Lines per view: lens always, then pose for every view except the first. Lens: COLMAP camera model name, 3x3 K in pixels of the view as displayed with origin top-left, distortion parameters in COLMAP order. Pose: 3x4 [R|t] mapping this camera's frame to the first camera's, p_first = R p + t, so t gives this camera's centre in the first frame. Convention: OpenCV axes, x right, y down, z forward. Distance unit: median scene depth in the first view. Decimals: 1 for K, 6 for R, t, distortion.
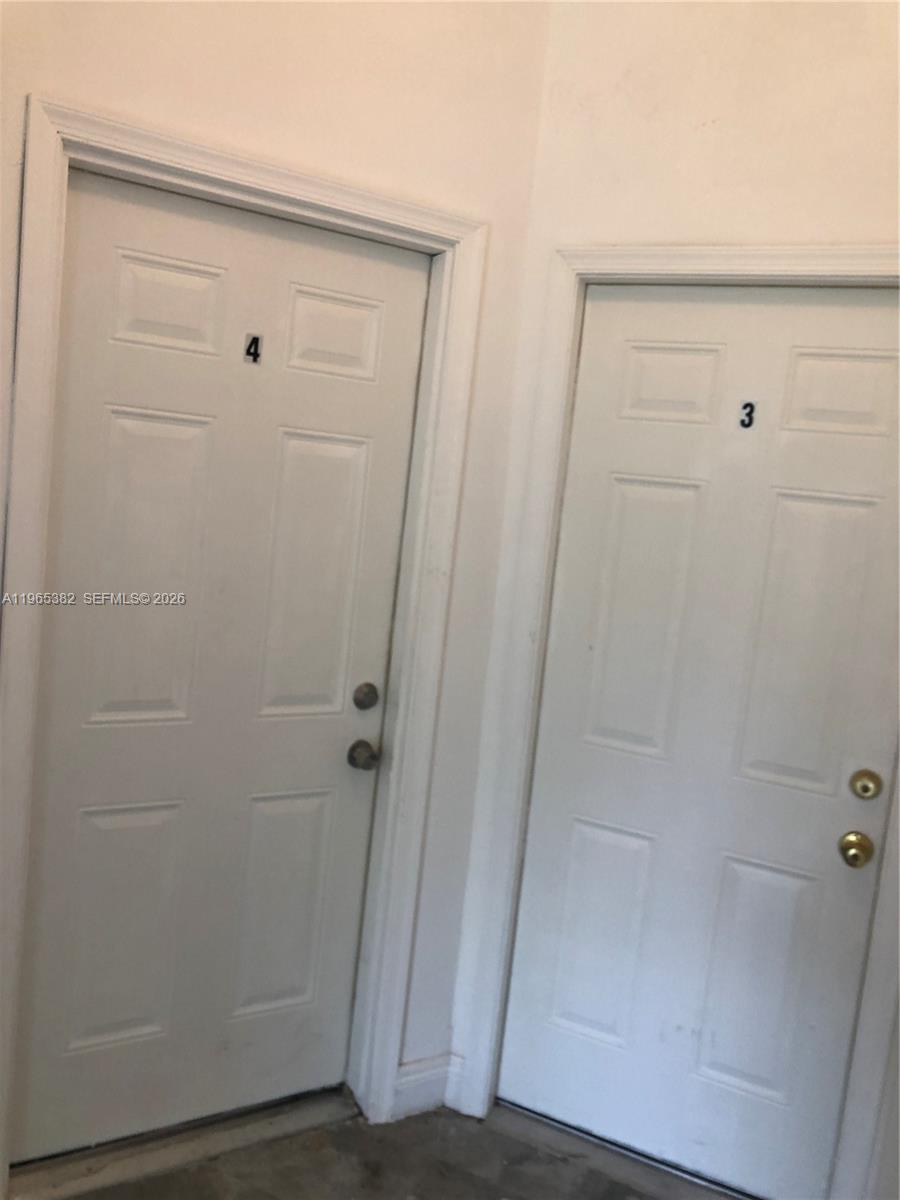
lens RADIAL K [[997.9, 0, 444.4], [0, 997.9, 599.7], [0, 0, 1]] dist [0.030077, -0.015158]
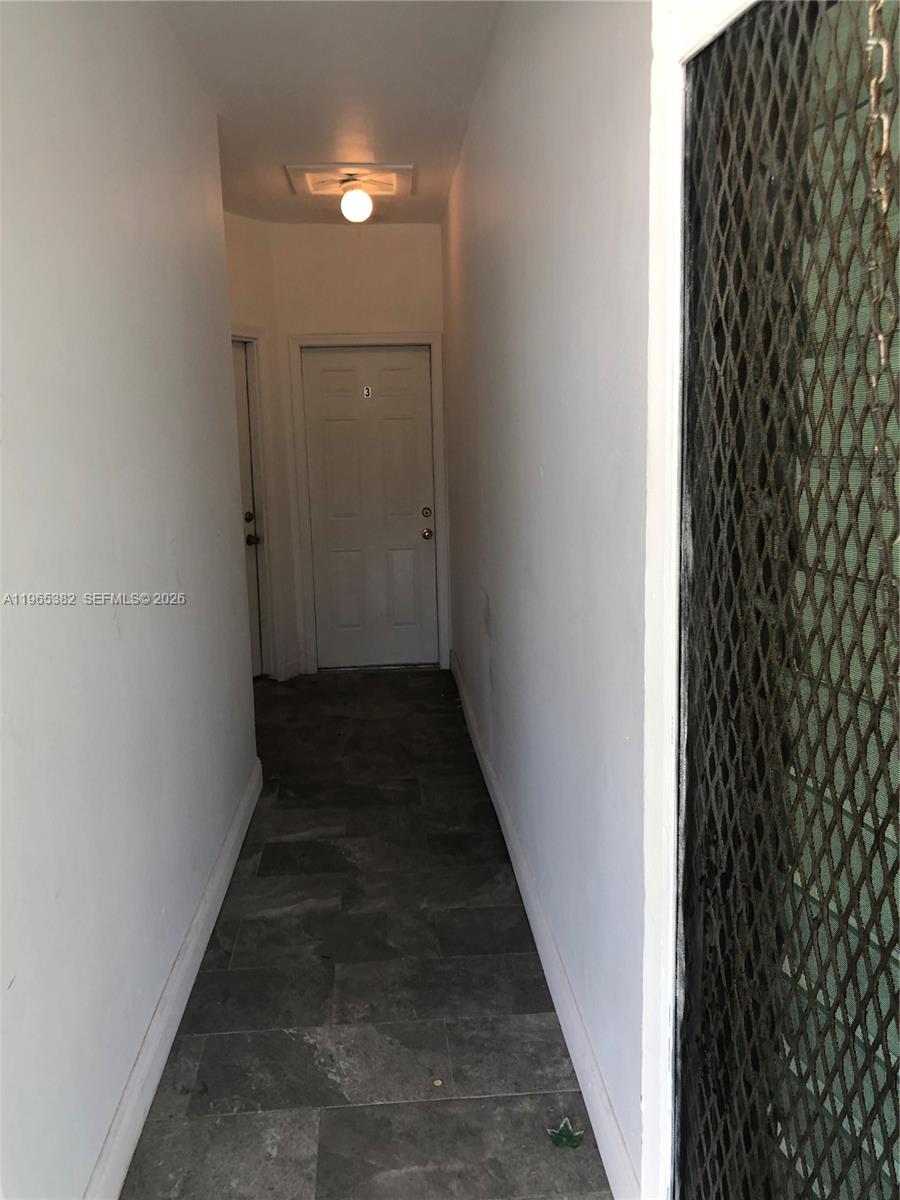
lens RADIAL K [[997.9, 0, 451.1], [0, 997.9, 601.7], [0, 0, 1]] dist [0.030077, -0.015158]
pose [[0.859397, -0.207948, 0.467112, -0.892011], [0.173066, 0.977942, 0.116950, 0.102440], [-0.481129, -0.019666, 0.876429, -1.527003]]
